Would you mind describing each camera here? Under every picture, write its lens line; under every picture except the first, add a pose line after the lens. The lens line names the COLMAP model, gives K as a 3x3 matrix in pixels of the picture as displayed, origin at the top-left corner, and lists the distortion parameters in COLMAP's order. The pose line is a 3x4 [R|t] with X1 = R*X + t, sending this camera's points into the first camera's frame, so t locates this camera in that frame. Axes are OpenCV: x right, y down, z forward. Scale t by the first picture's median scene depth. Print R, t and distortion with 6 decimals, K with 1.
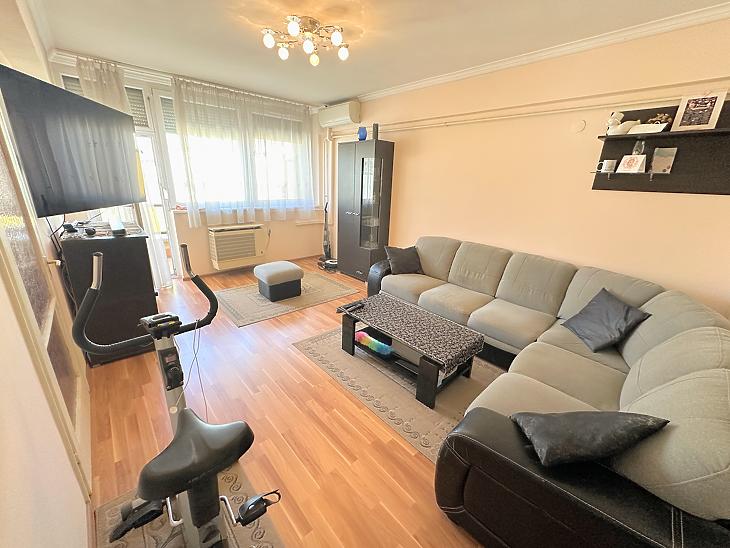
lens RADIAL K [[291.0, 0, 364.8], [0, 291.0, 273.3], [0, 0, 1]] dist [-0.002633, 0.000055]
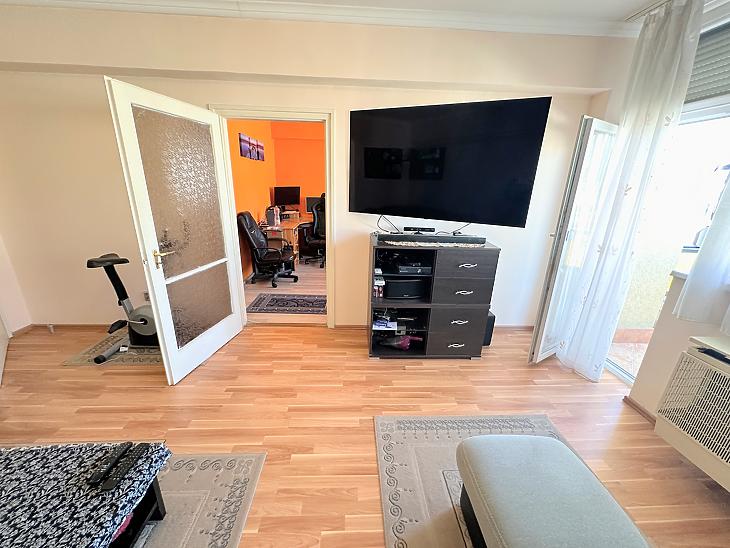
lens RADIAL K [[291.0, 0, 365.7], [0, 291.0, 273.2], [0, 0, 1]] dist [-0.002633, 0.000055]
pose [[-0.638414, 0.180075, -0.748332, -0.000412], [-0.283618, 0.848798, 0.446209, -0.309105], [0.715534, 0.497107, -0.490812, 0.983391]]
